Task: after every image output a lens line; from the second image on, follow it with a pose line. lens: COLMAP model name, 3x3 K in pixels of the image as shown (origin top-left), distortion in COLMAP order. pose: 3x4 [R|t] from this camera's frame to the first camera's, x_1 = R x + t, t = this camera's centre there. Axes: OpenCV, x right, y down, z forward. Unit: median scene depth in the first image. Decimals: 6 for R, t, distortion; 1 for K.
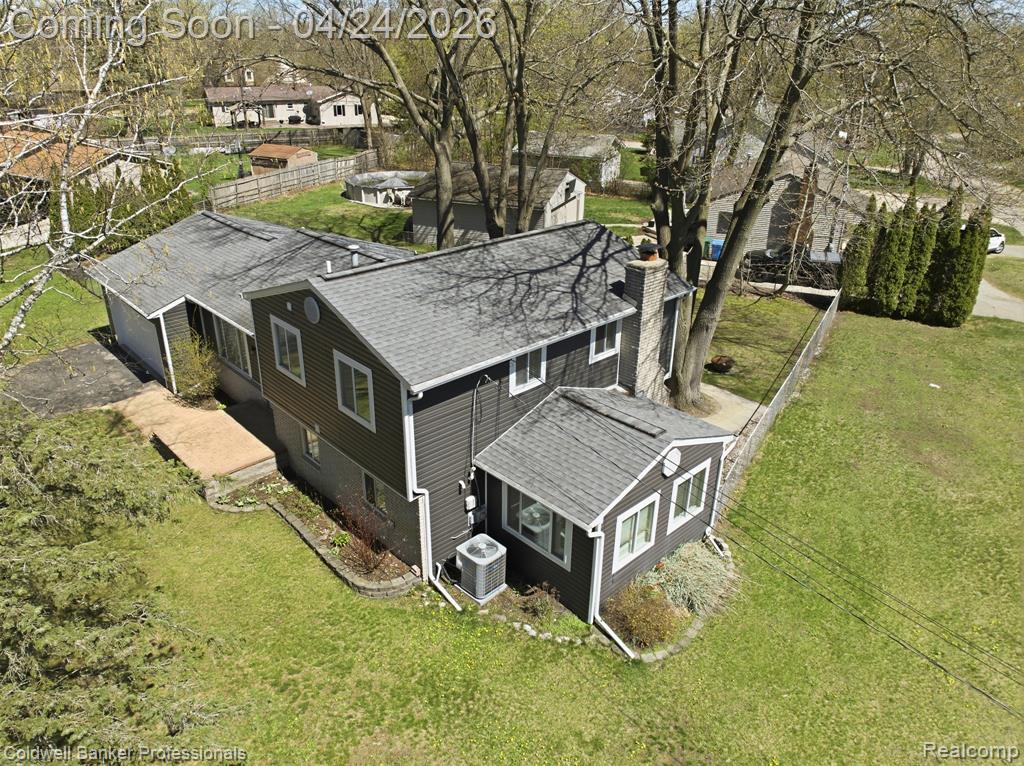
lens RADIAL K [[723.3, 0, 509.8], [0, 723.3, 385.6], [0, 0, 1]] dist [-0.044385, 0.013836]
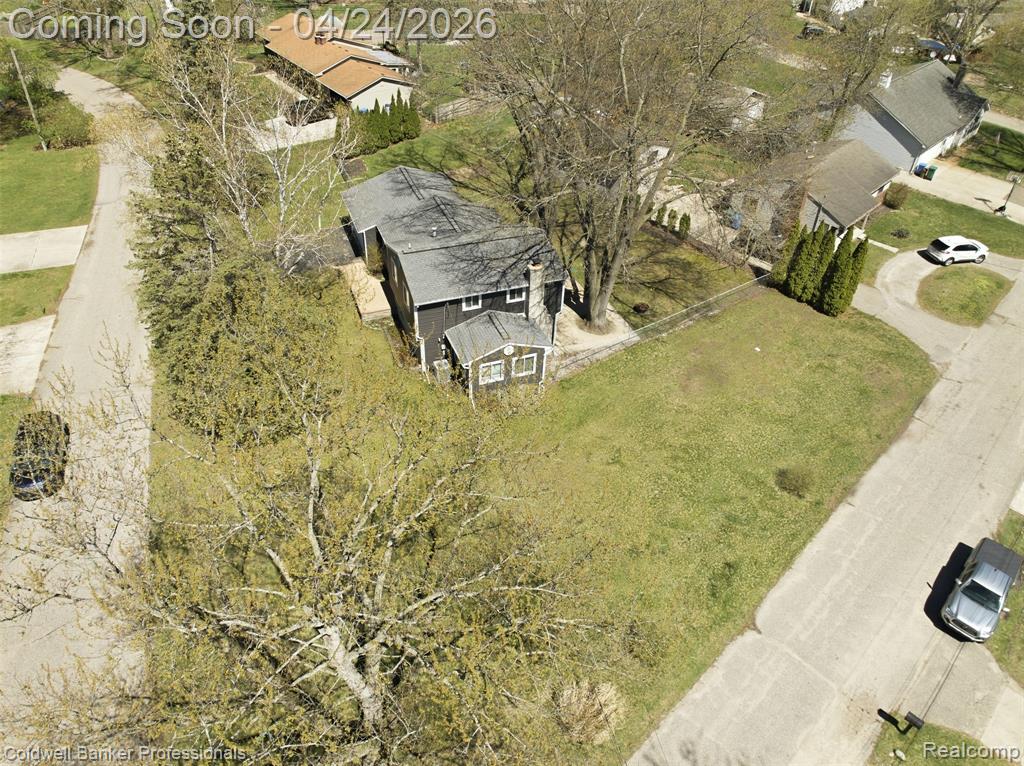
lens RADIAL K [[723.3, 0, 511.3], [0, 723.3, 382.9], [0, 0, 1]] dist [-0.044385, 0.013836]
pose [[0.922999, 0.253631, -0.289387, 0.924538], [-0.183404, 0.951084, 0.248602, -0.393829], [0.338285, -0.176385, 0.924366, -1.302315]]
